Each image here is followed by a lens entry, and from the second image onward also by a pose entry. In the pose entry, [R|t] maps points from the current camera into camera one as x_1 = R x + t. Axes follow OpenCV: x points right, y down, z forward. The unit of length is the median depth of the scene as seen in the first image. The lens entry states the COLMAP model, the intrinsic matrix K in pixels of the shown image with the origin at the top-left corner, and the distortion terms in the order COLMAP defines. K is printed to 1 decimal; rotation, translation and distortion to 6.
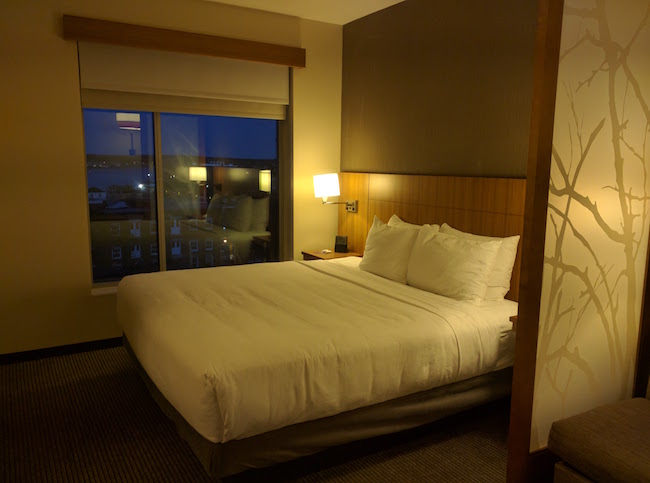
lens RADIAL K [[525.9, 0, 325.0], [0, 525.9, 241.5], [0, 0, 1]] dist [0.045320, -0.015134]
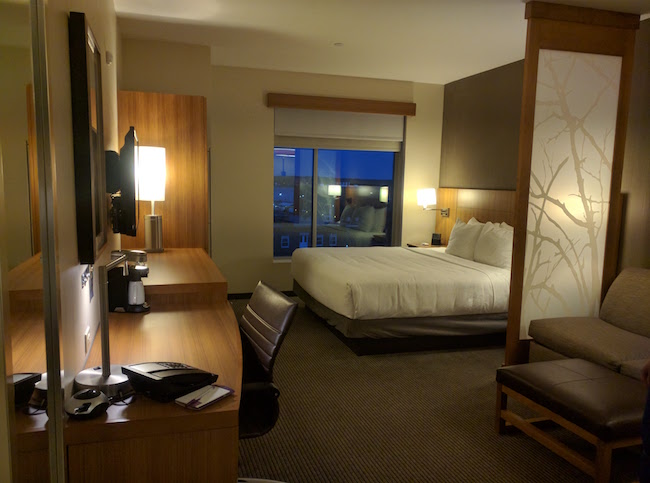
lens RADIAL K [[525.9, 0, 325.0], [0, 525.9, 241.5], [0, 0, 1]] dist [0.045320, -0.015134]
pose [[0.972556, 0.035987, -0.229868, 0.128351], [-0.045104, 0.998385, -0.034531, 0.142682], [0.228254, 0.043951, 0.972609, -0.850804]]
